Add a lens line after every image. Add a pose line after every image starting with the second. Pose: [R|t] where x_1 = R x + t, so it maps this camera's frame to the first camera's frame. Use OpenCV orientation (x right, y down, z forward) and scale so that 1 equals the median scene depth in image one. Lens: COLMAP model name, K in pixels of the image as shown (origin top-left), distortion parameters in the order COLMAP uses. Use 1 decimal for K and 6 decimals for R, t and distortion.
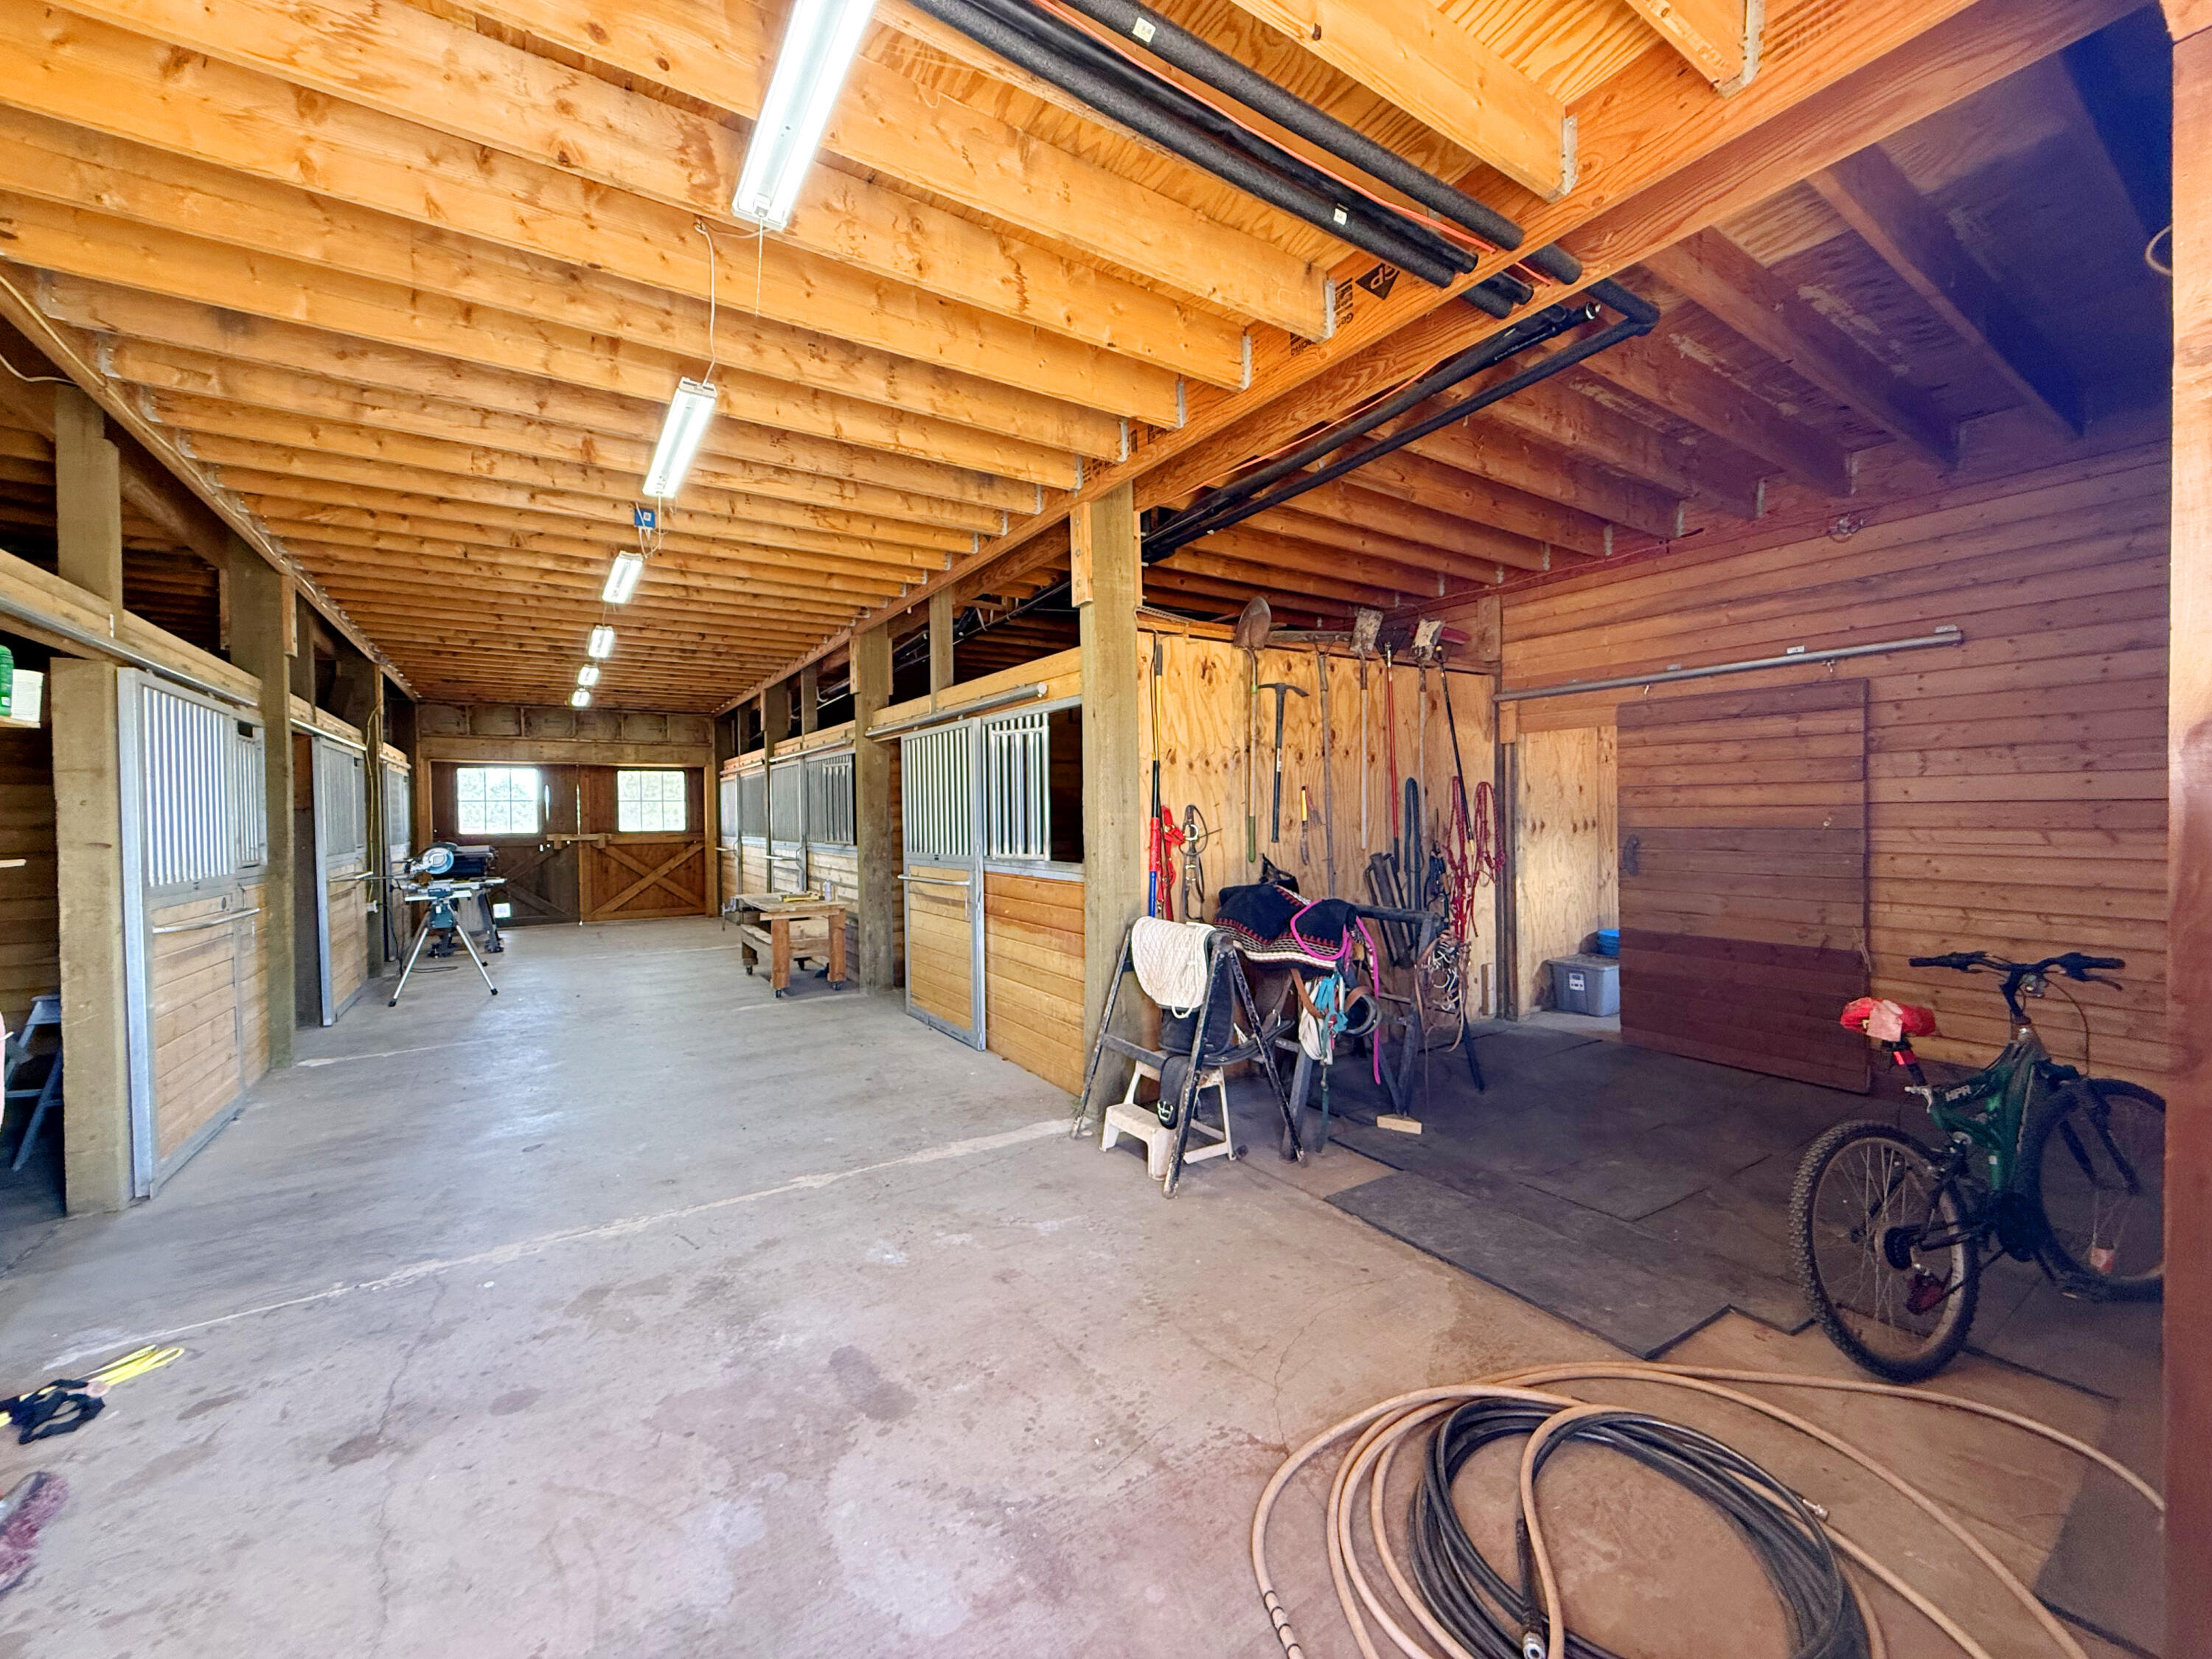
lens RADIAL K [[895.3, 0, 1097.3], [0, 895.3, 825.7], [0, 0, 1]] dist [-0.000876, 0.000317]
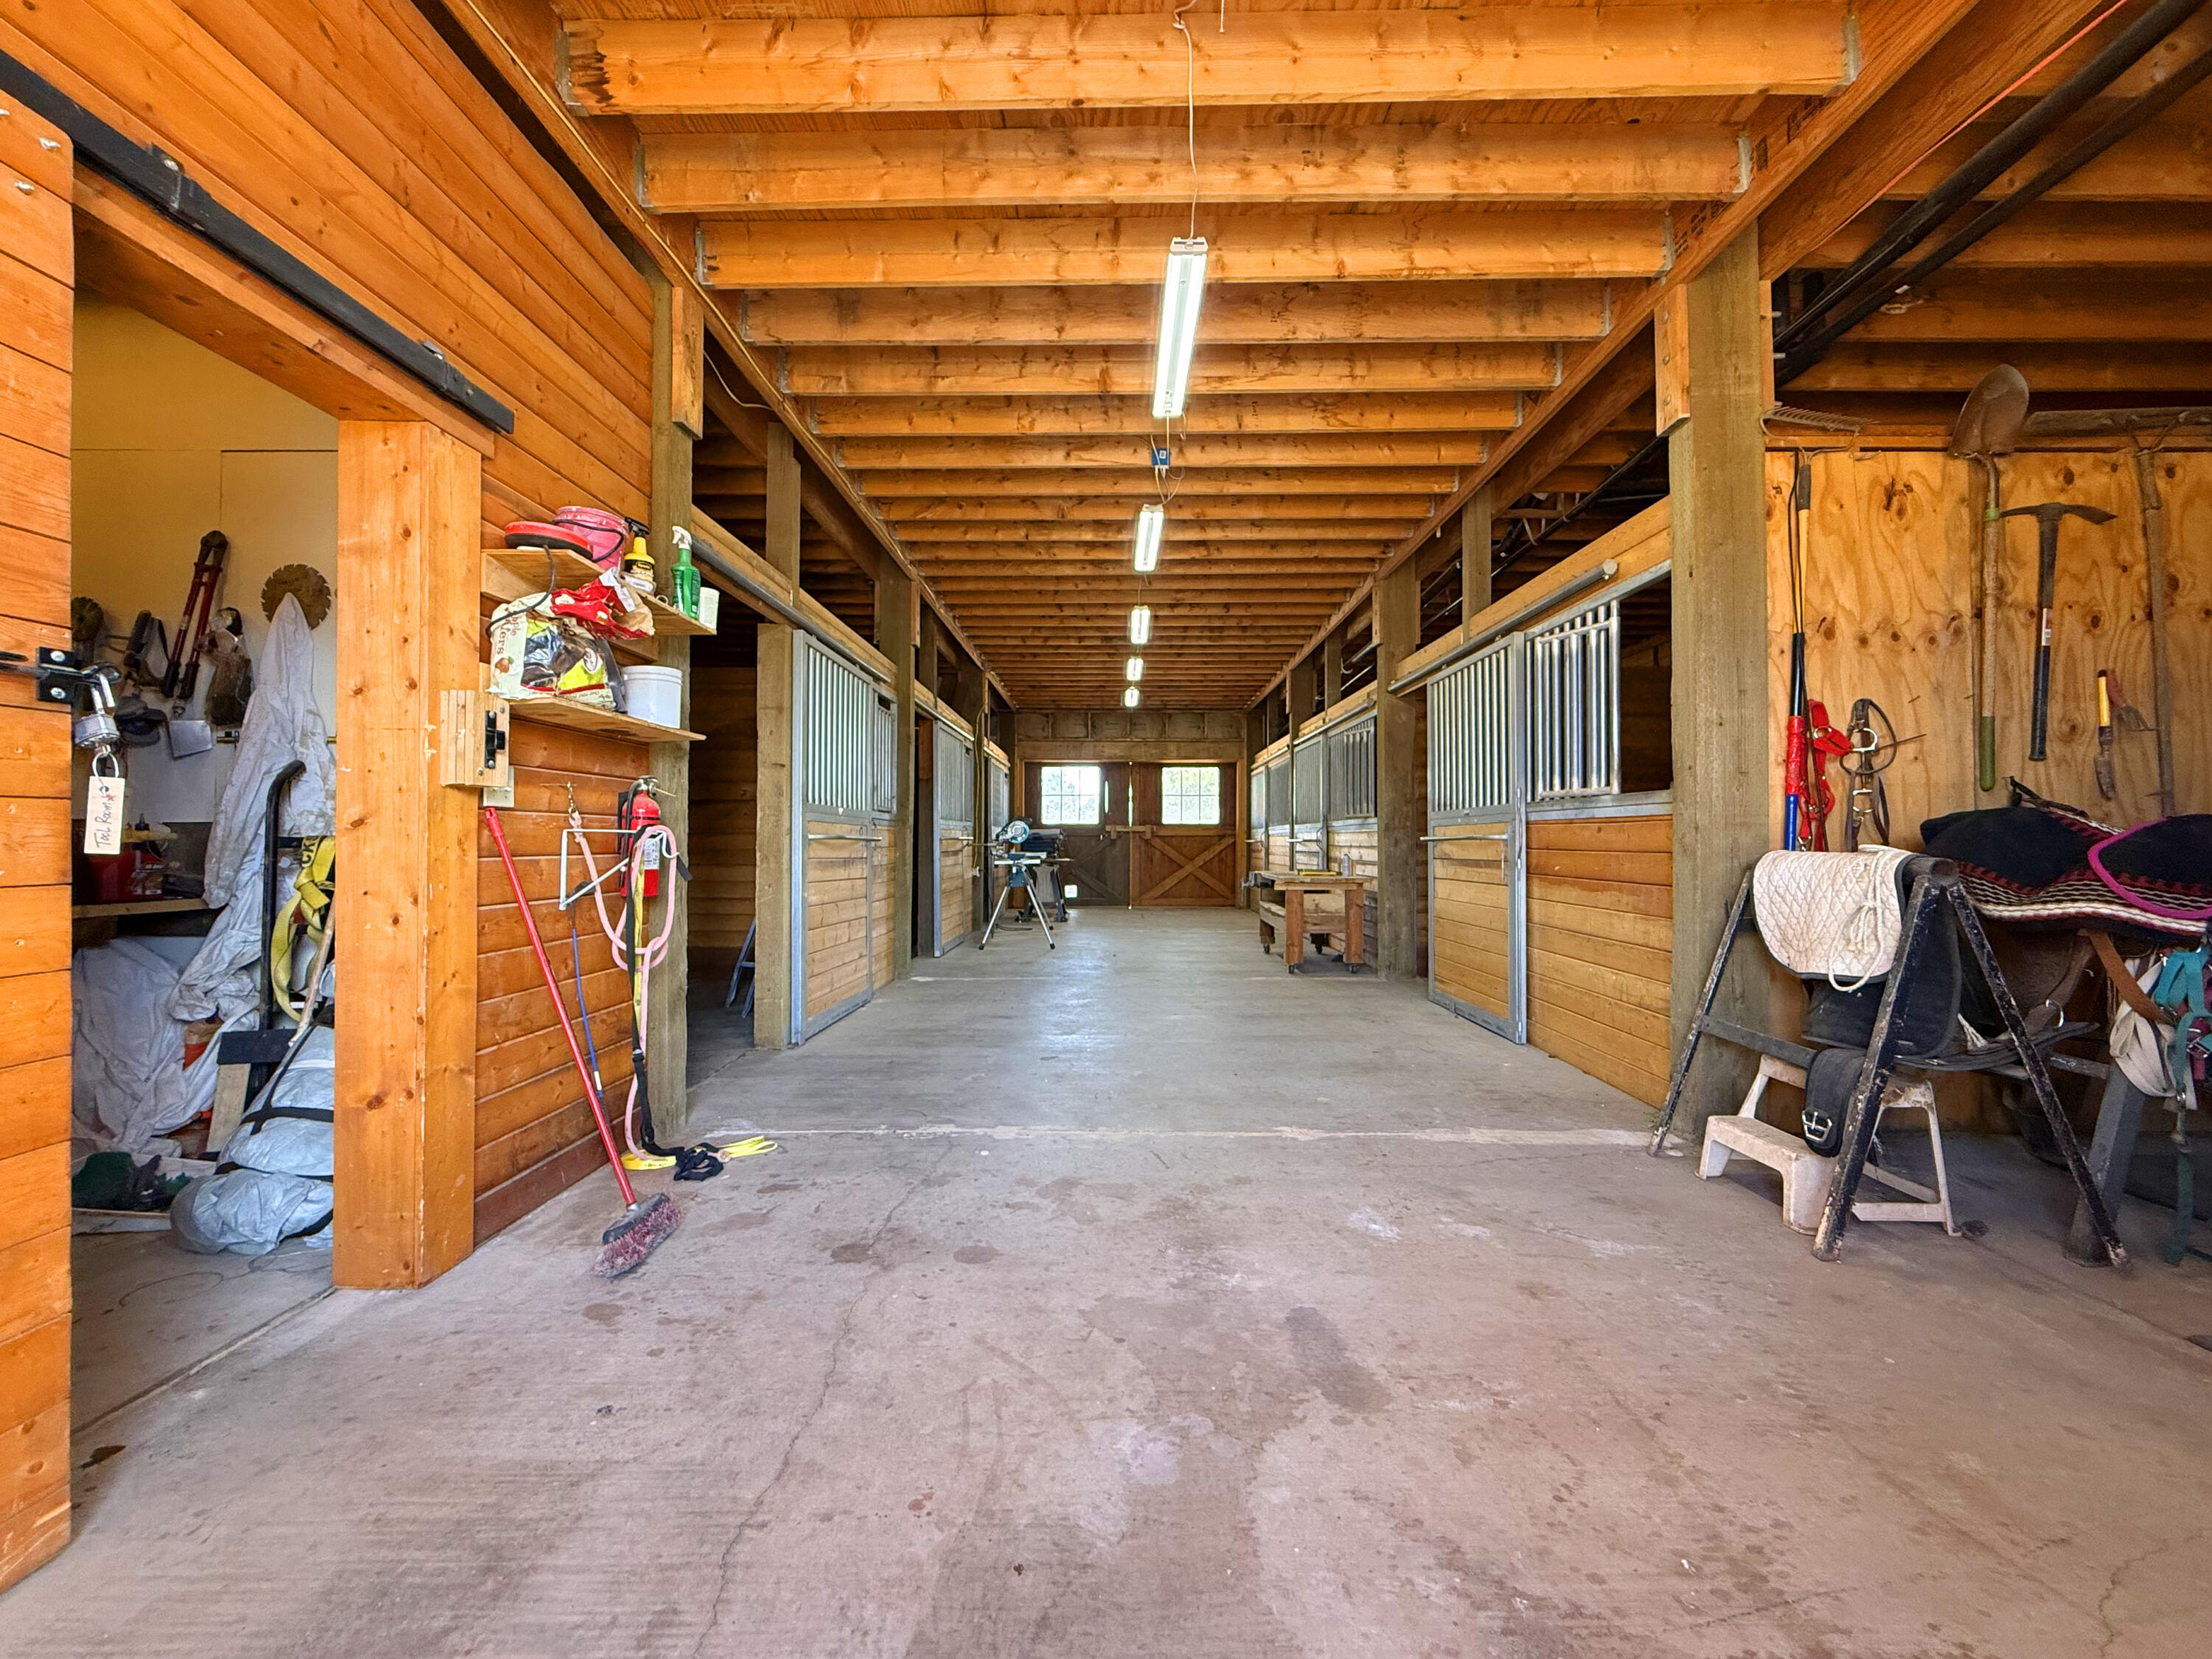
lens RADIAL K [[895.3, 0, 1098.6], [0, 895.3, 836.9], [0, 0, 1]] dist [-0.000876, 0.000317]
pose [[0.831609, 0.006026, -0.555329, 0.001659], [-0.024726, 0.999351, -0.026182, 0.134535], [0.554811, 0.035504, 0.831219, 0.156977]]
